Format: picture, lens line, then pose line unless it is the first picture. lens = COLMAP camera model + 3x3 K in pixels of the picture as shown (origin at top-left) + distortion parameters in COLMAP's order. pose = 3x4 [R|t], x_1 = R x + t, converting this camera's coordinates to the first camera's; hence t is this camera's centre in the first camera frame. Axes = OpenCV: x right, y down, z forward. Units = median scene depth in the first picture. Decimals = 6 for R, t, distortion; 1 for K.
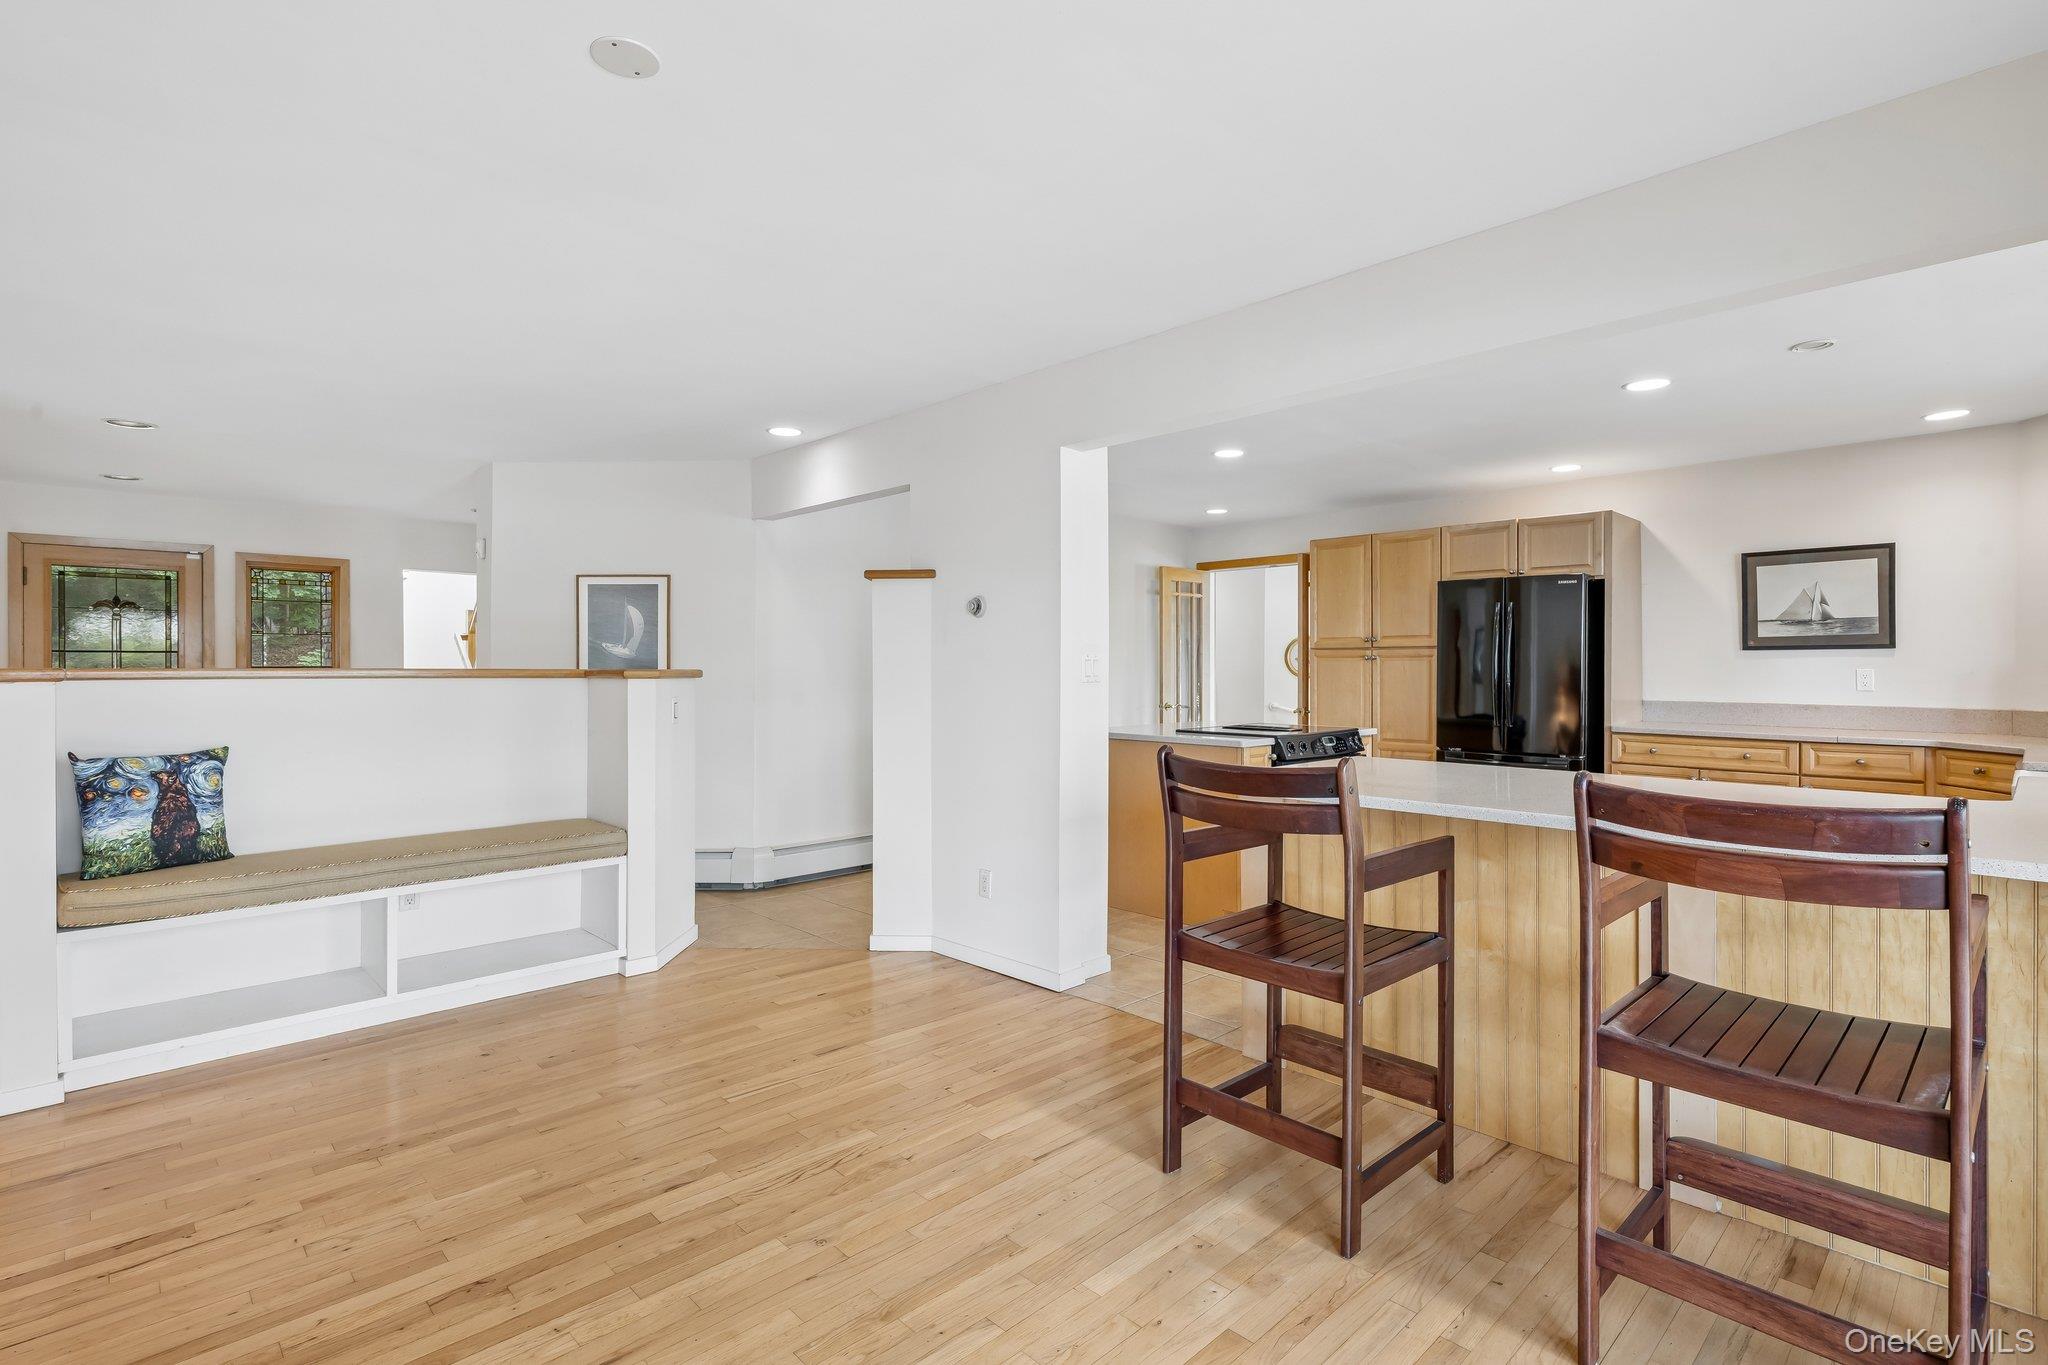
lens RADIAL K [[980.6, 0, 1011.9], [0, 980.6, 671.1], [0, 0, 1]] dist [0.002590, -0.001009]
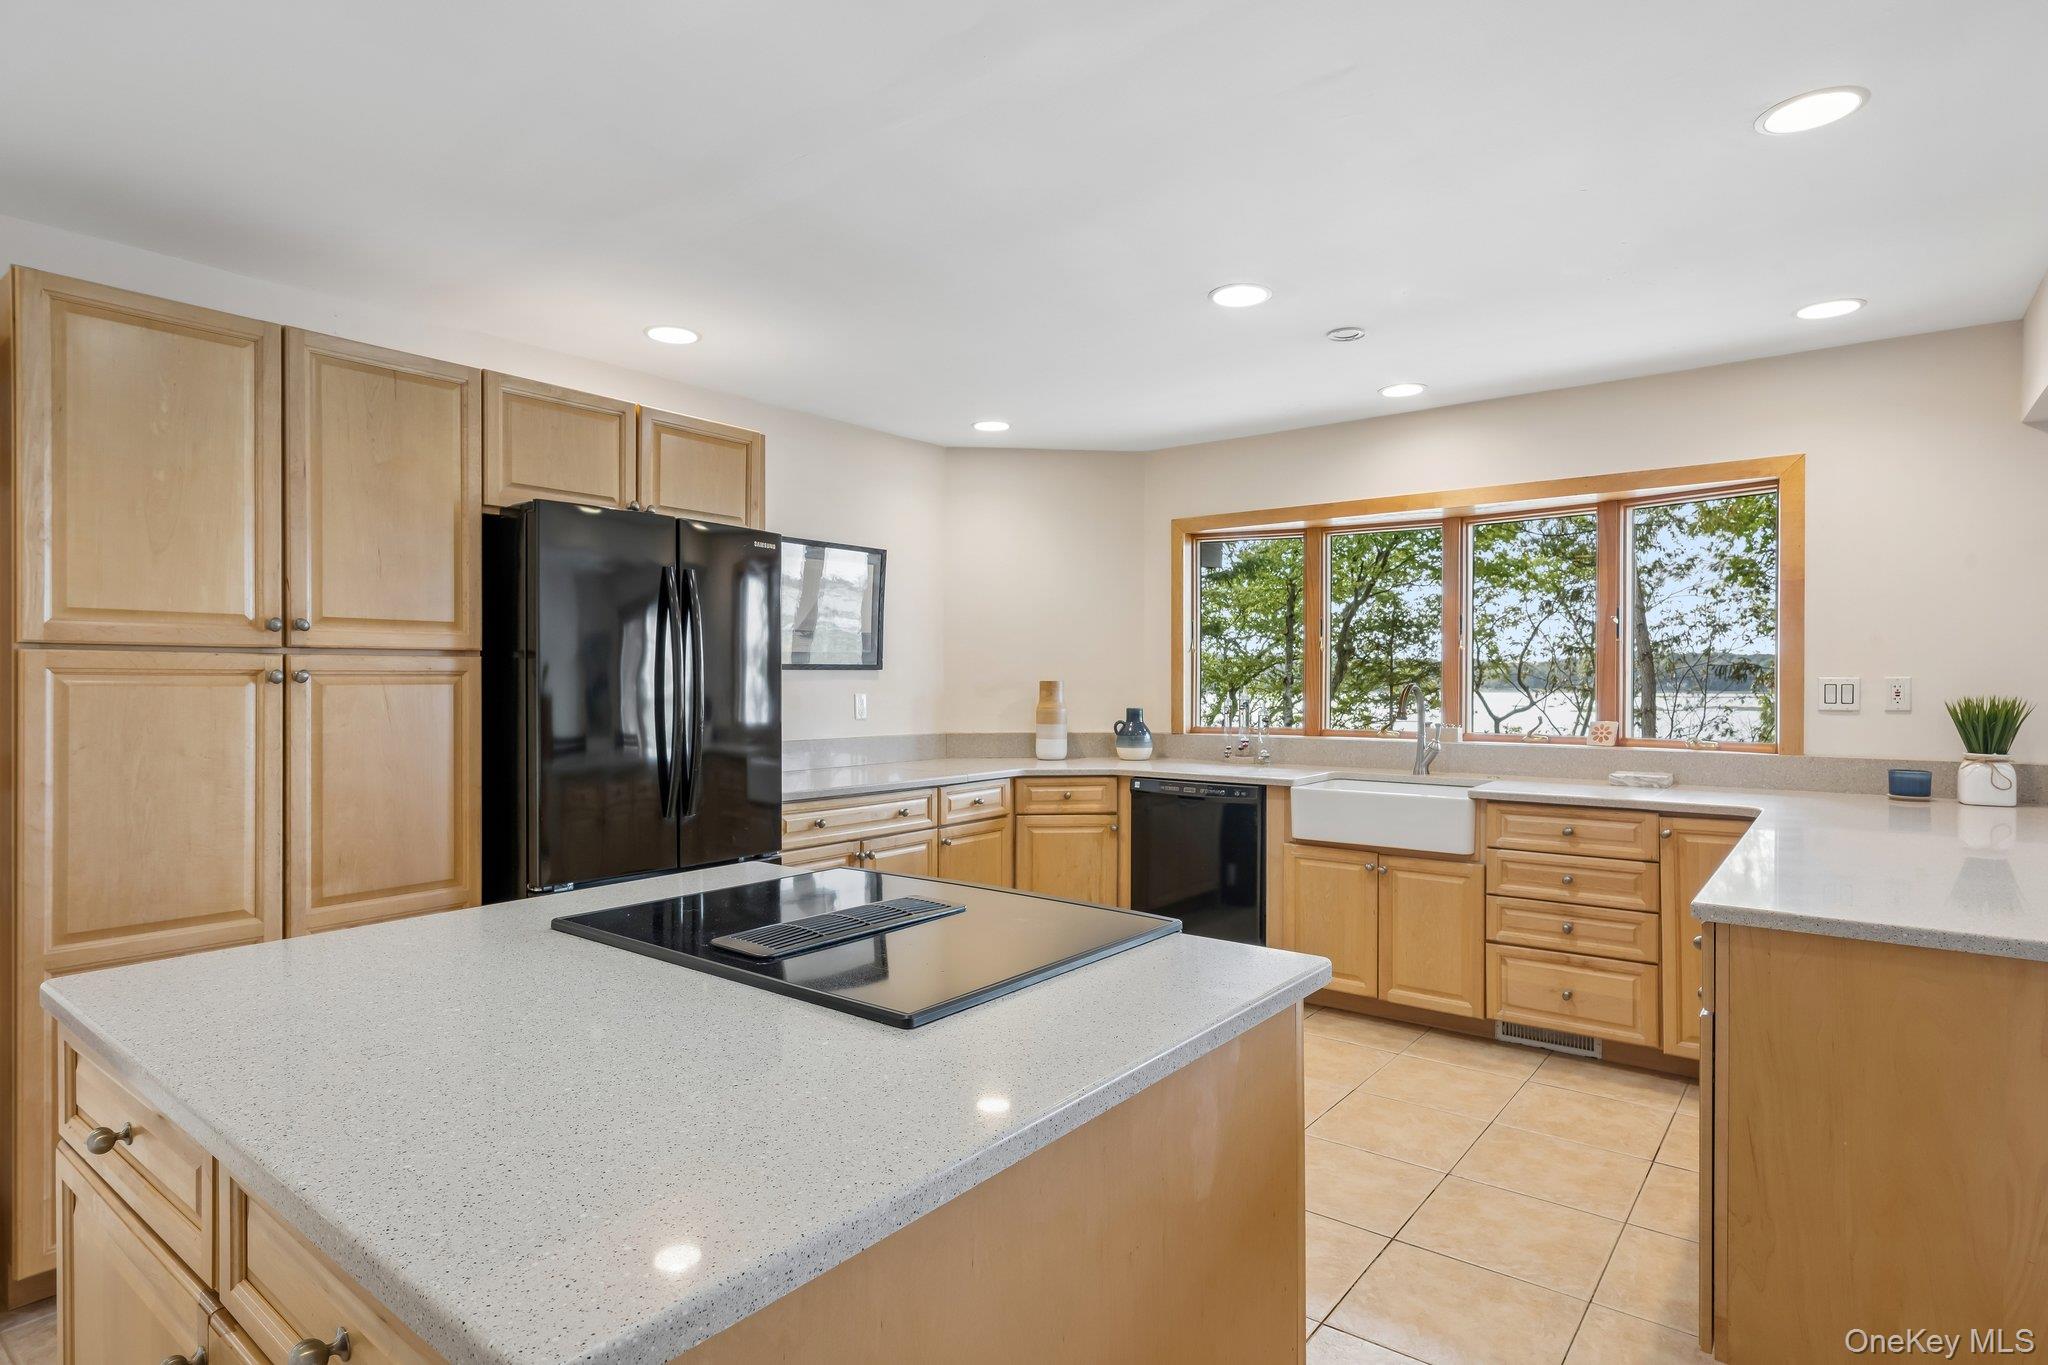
lens RADIAL K [[1076.2, 0, 1030.7], [0, 1076.2, 682.4], [0, 0, 1]] dist [-0.001158, 0.000101]
pose [[-0.150517, -0.001986, 0.988605, -0.076898], [0.004632, 0.999986, 0.002714, -0.014036], [-0.988597, 0.004987, -0.150505, 1.001186]]
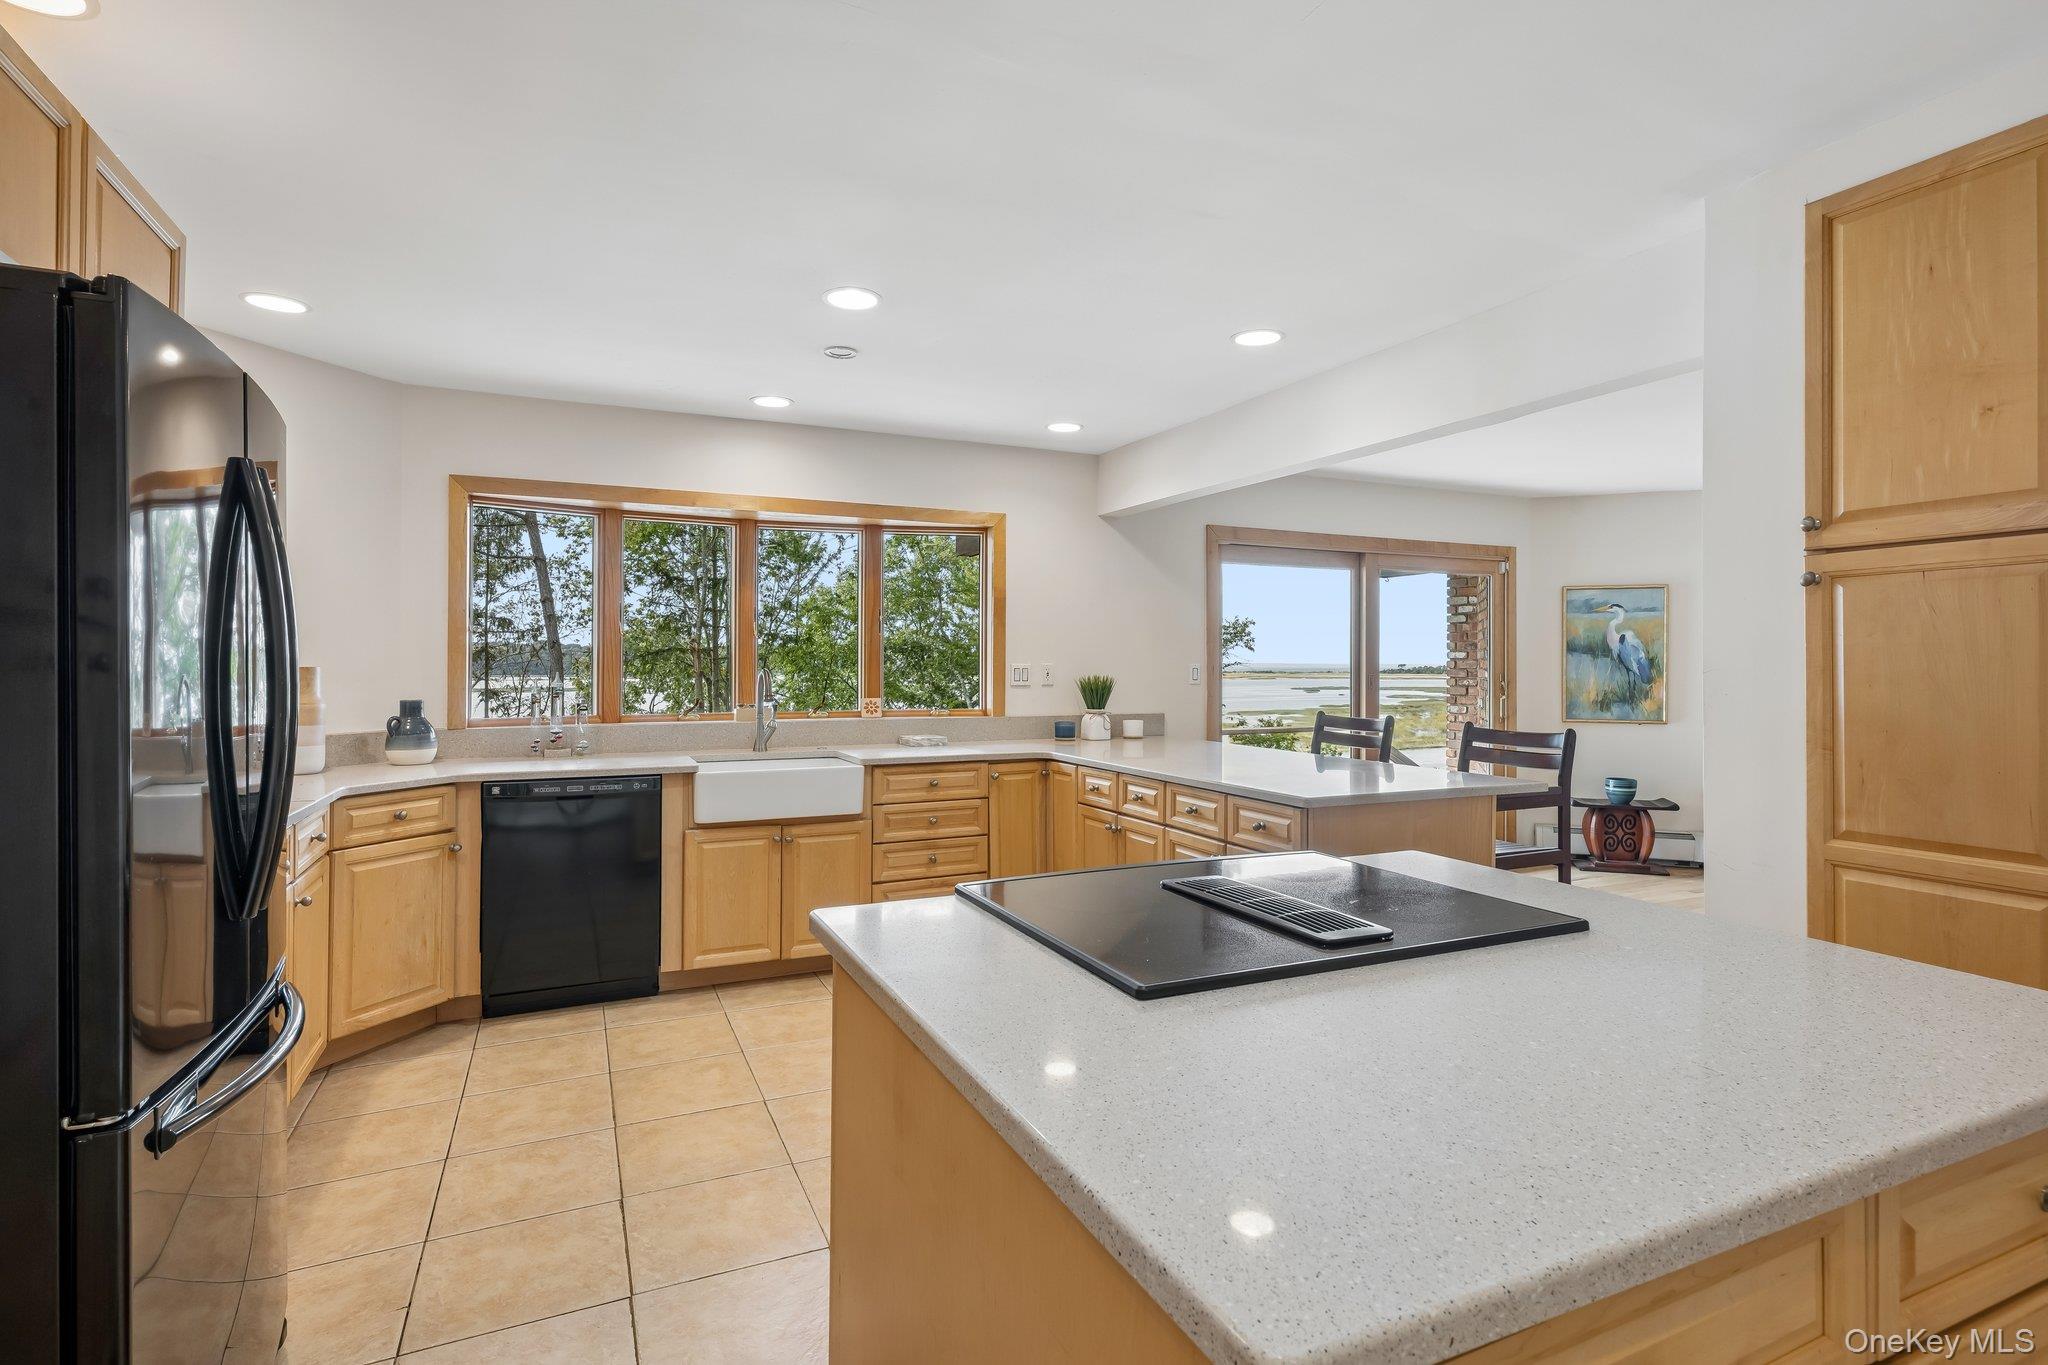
lens RADIAL K [[980.6, 0, 1017.9], [0, 980.6, 661.2], [0, 0, 1]] dist [0.002590, -0.001009]
pose [[-0.944710, 0.000046, 0.327908, 0.227382], [0.000301, 1.000000, 0.000726, -0.016548], [-0.327907, 0.000785, -0.944710, 1.306115]]
